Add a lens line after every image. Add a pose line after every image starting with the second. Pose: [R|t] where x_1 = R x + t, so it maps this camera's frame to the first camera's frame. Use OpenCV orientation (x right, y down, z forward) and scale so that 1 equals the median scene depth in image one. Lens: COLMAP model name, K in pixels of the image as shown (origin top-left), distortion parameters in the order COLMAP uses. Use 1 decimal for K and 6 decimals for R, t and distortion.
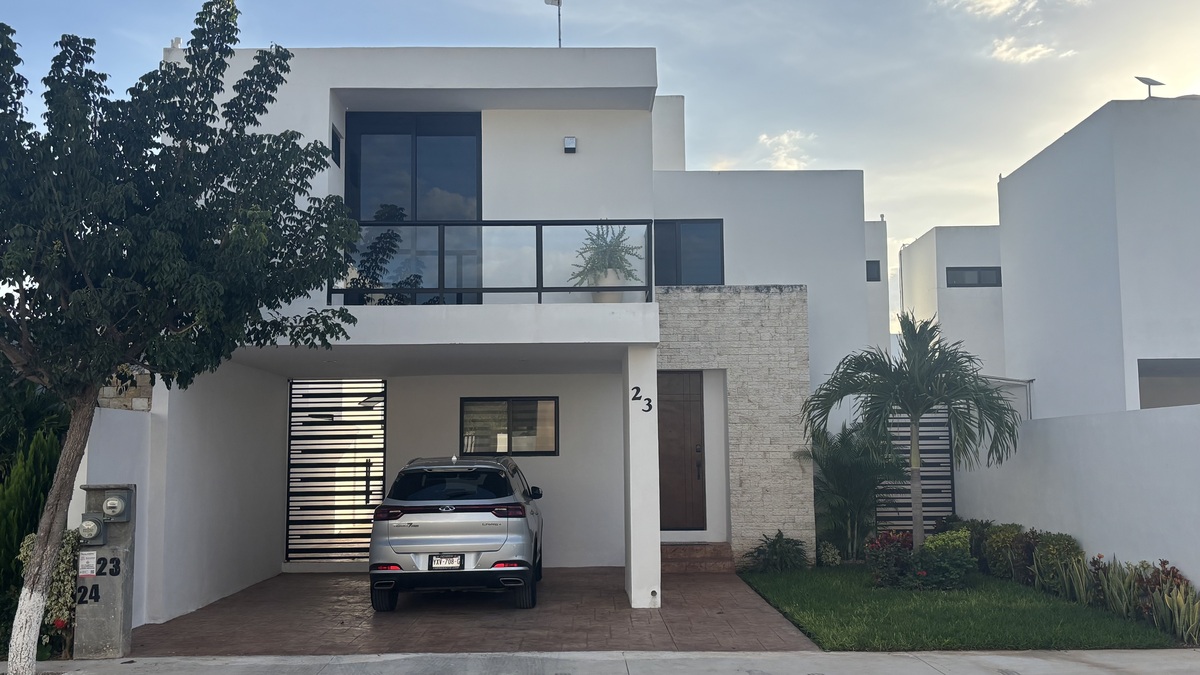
lens RADIAL K [[1160.8, 0, 600.0], [0, 1160.8, 338.7], [0, 0, 1]] dist [0.091686, 0.000000]
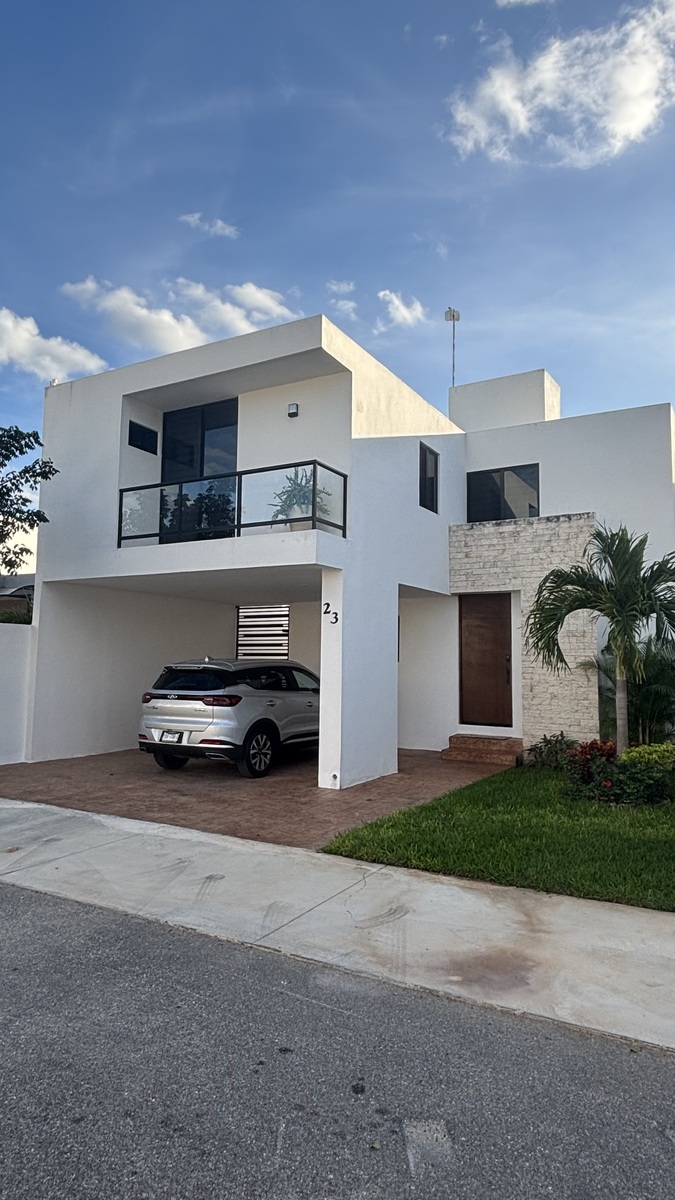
lens RADIAL K [[714.1, 0, 337.6], [0, 714.1, 596.8], [0, 0, 1]] dist [0.002524, -0.000003]
pose [[0.850854, -0.025539, -0.524781, 0.410916], [0.029366, 0.999568, -0.001032, 0.035279], [0.524581, -0.014533, 0.851237, 0.371267]]
